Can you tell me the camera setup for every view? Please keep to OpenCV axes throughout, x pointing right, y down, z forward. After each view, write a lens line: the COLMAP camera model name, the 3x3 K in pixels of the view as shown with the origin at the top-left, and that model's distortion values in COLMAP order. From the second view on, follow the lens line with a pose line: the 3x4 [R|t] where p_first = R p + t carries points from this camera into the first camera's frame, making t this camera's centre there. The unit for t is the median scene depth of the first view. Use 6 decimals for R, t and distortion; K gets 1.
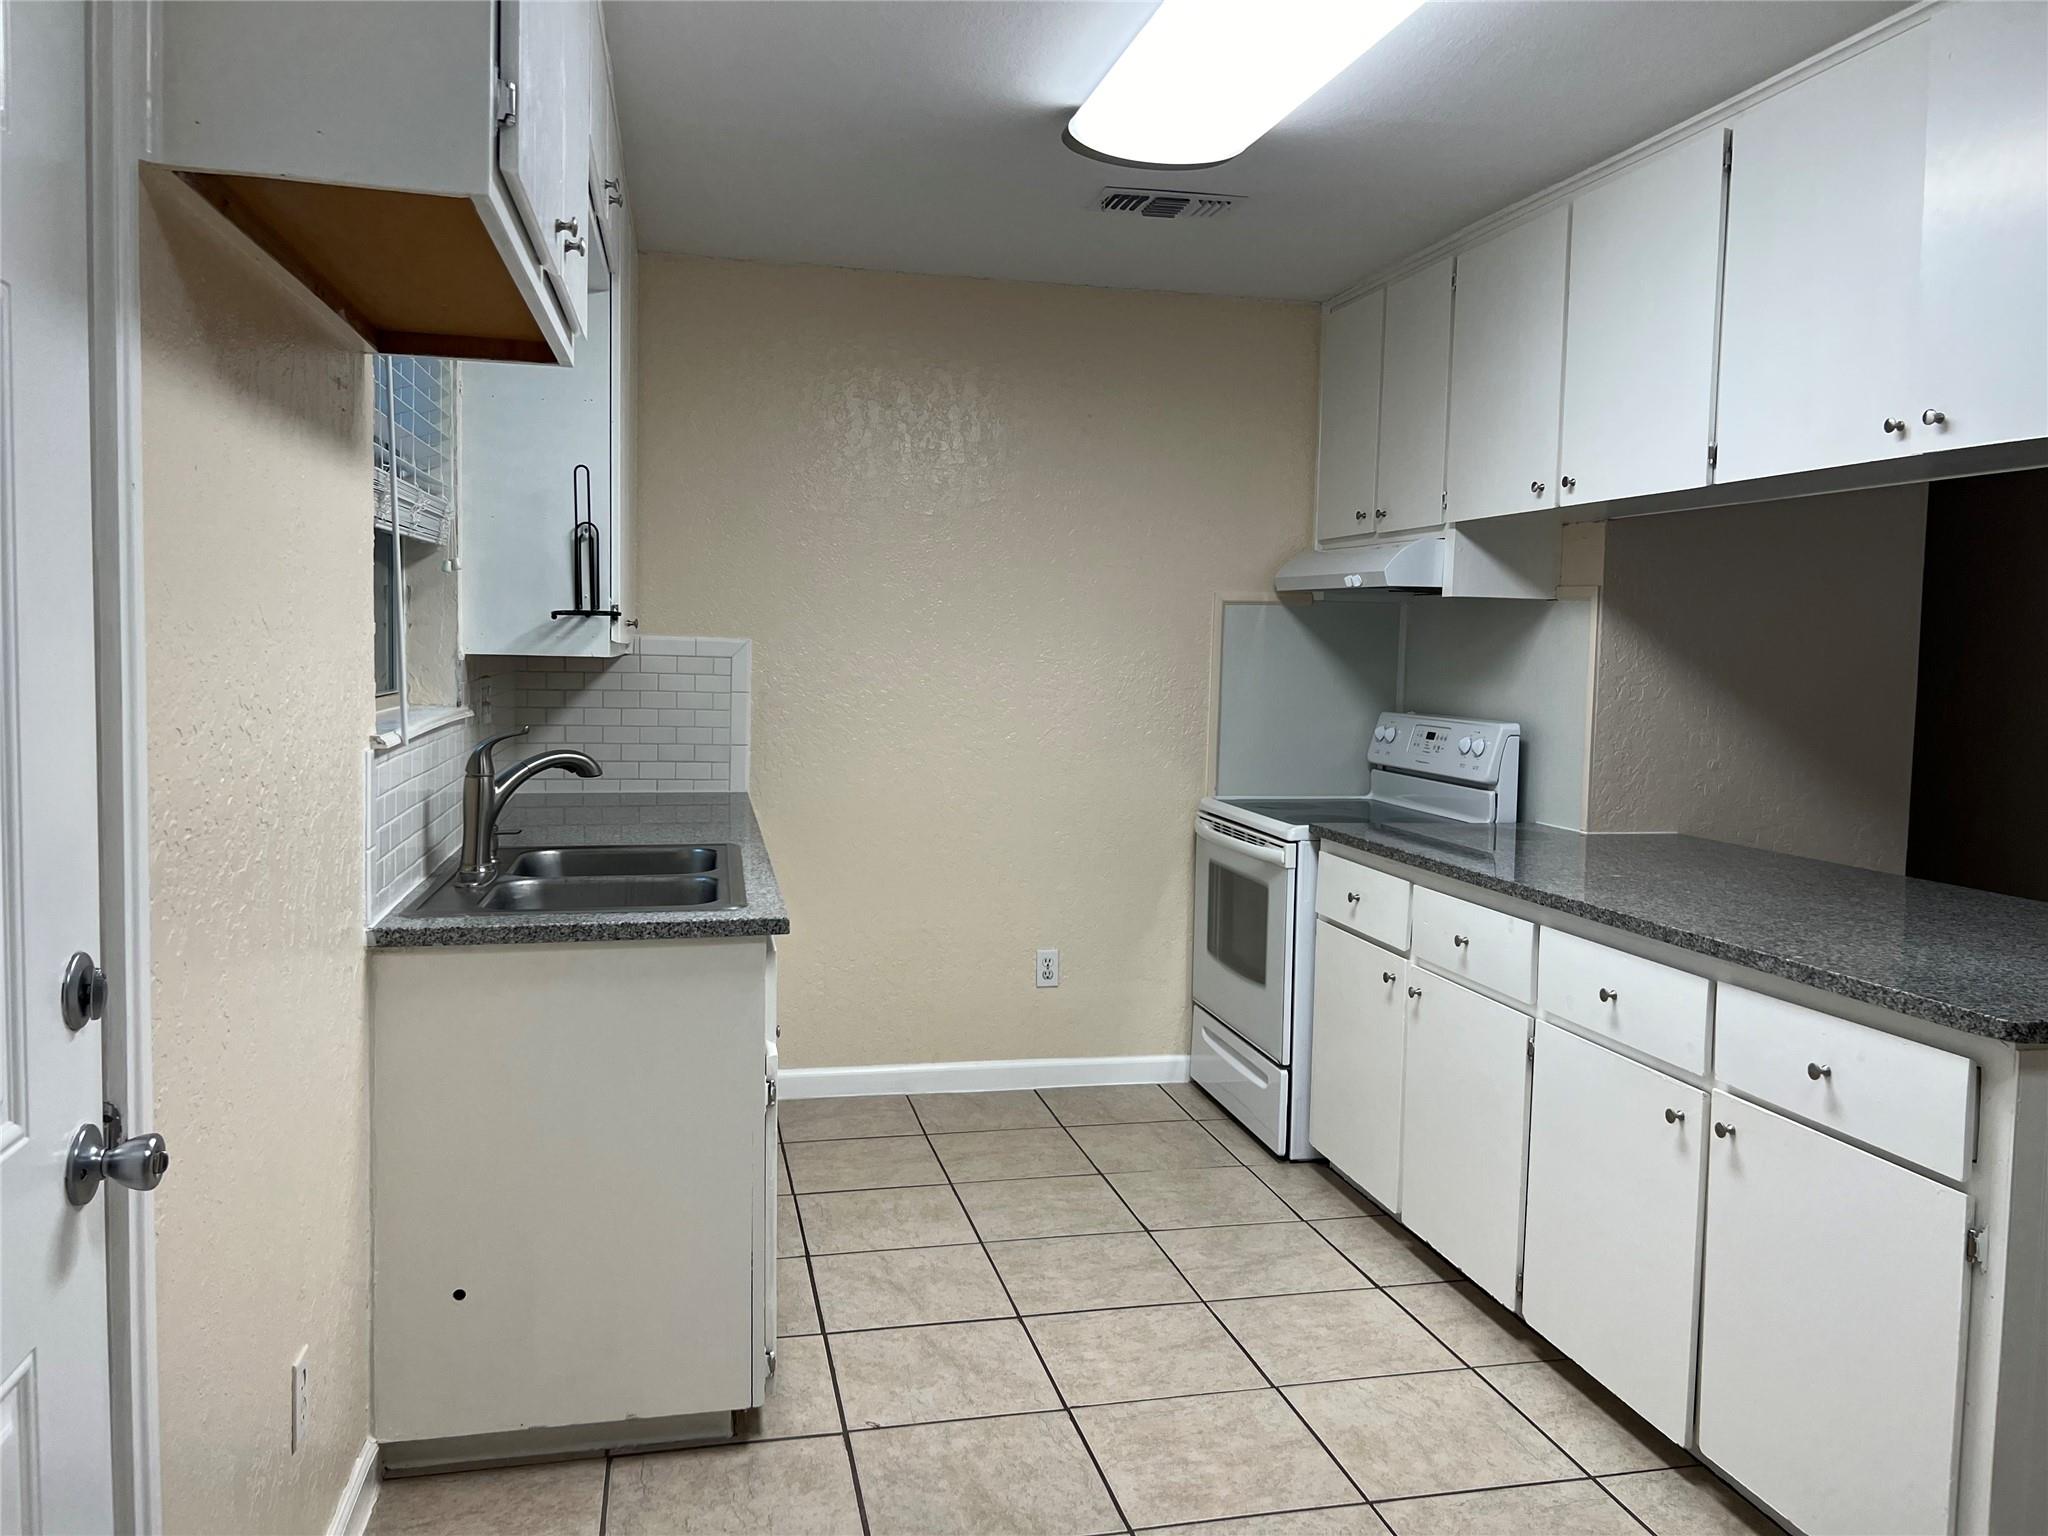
lens RADIAL K [[1549.9, 0, 1035.1], [0, 1549.9, 769.7], [0, 0, 1]] dist [0.047583, -0.050946]
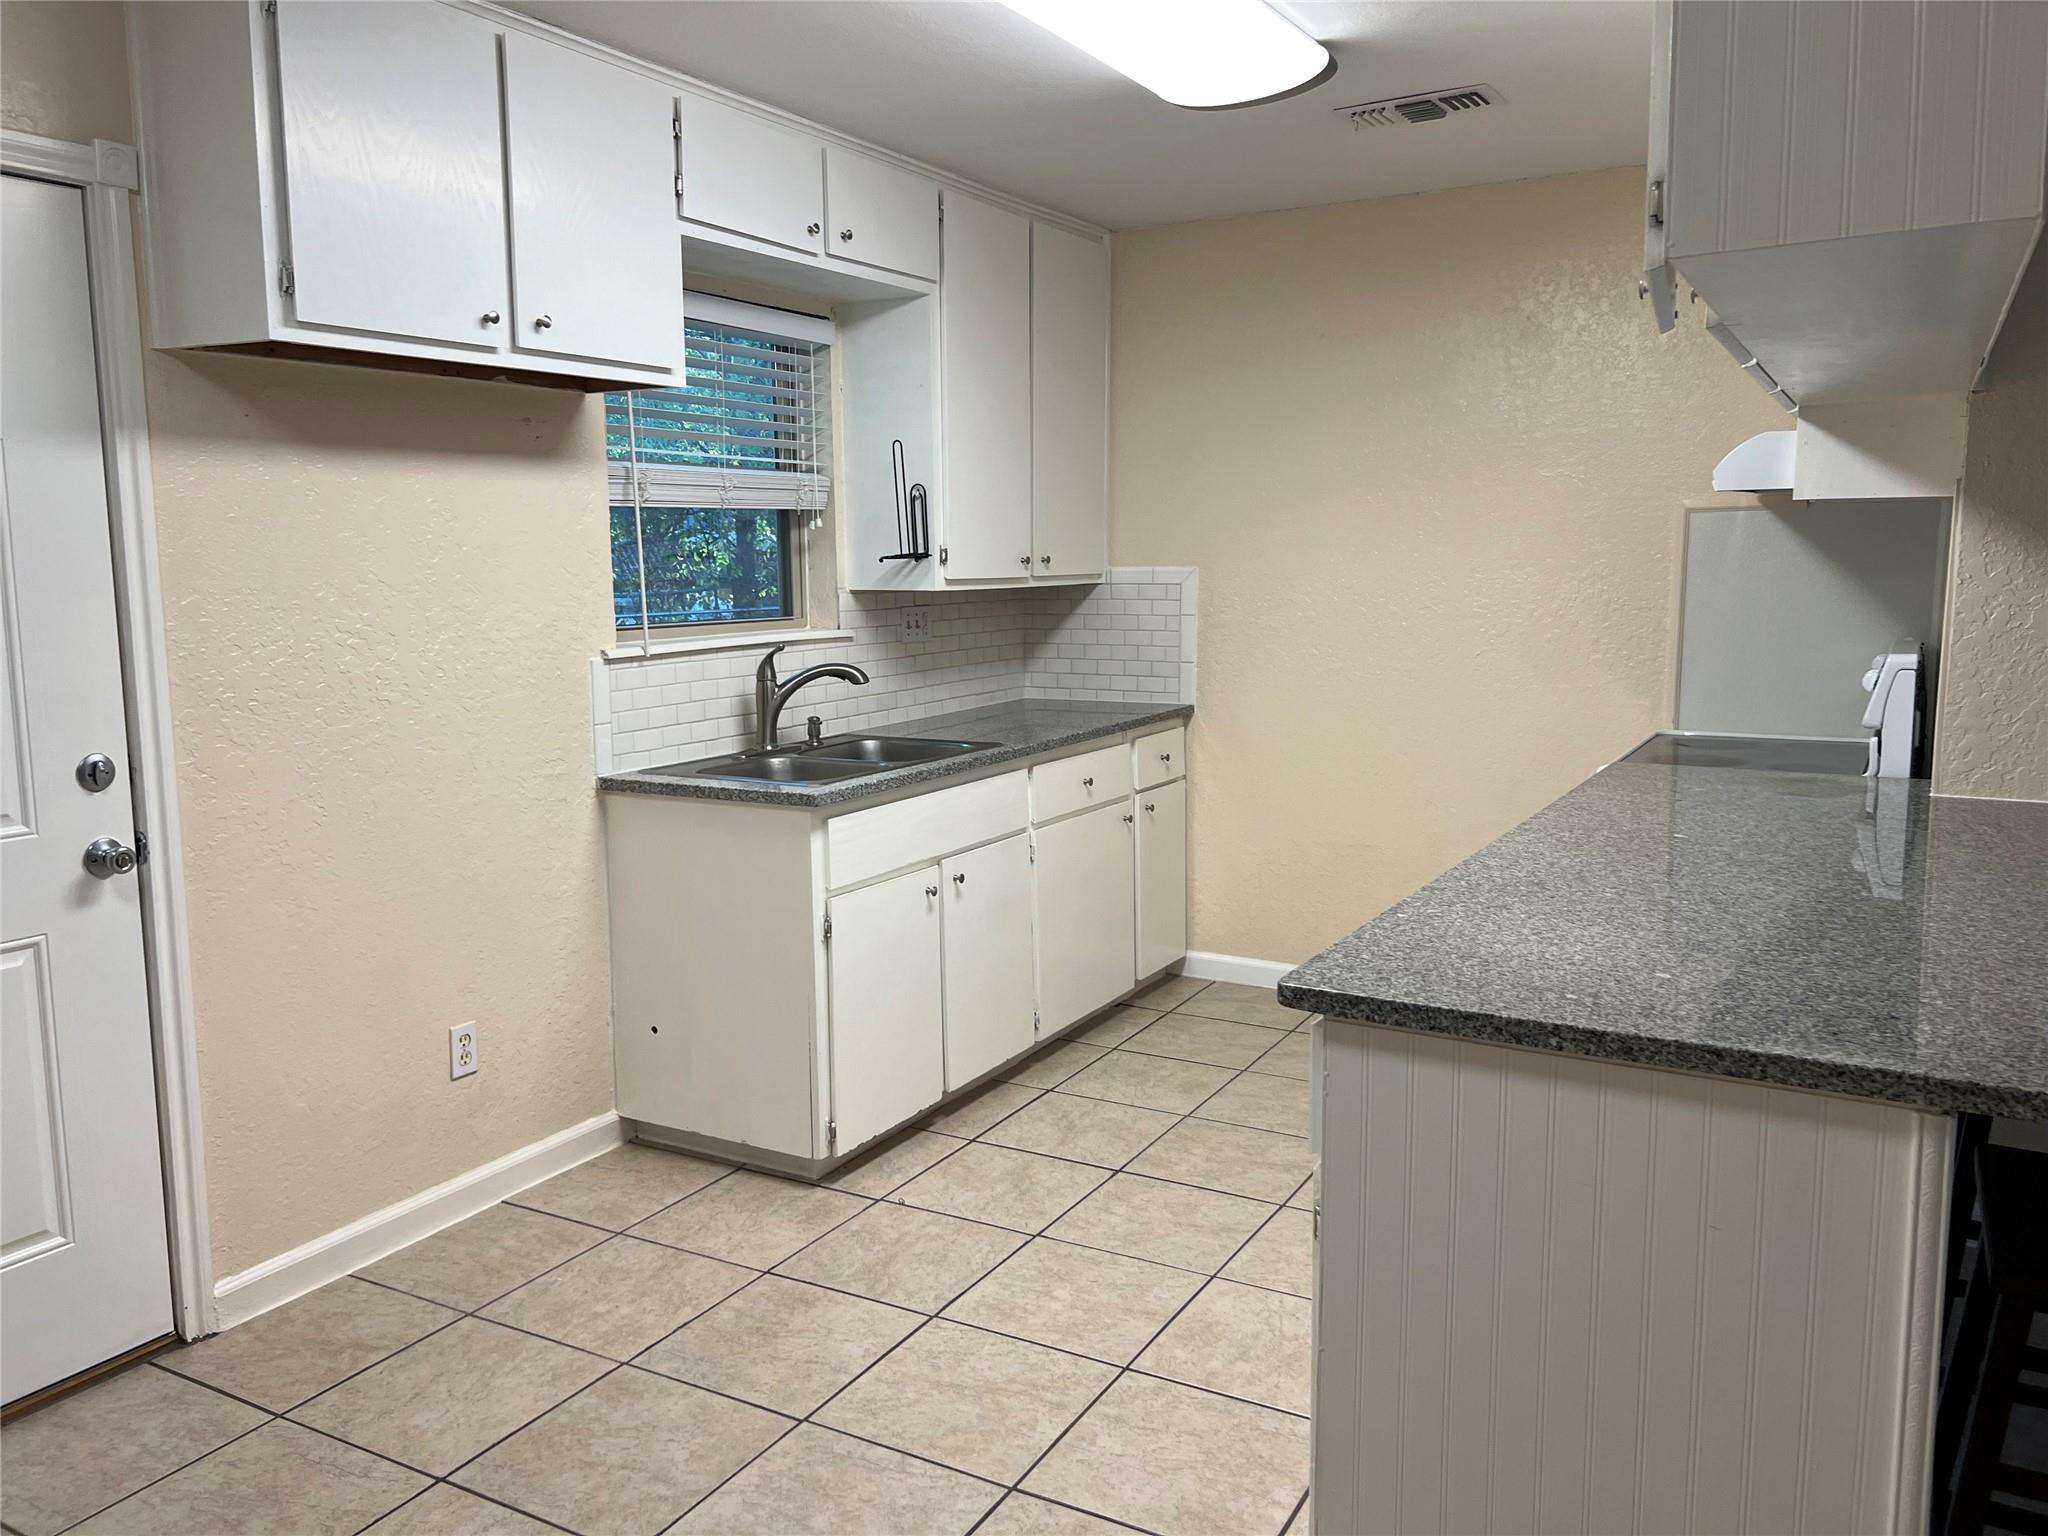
lens RADIAL K [[1549.9, 0, 1026.9], [0, 1549.9, 767.3], [0, 0, 1]] dist [0.047583, -0.050946]
pose [[0.732008, 0.065586, -0.678131, 0.649885], [-0.028440, 0.997430, 0.065768, -0.014154], [0.680702, -0.028857, 0.731992, 0.125493]]
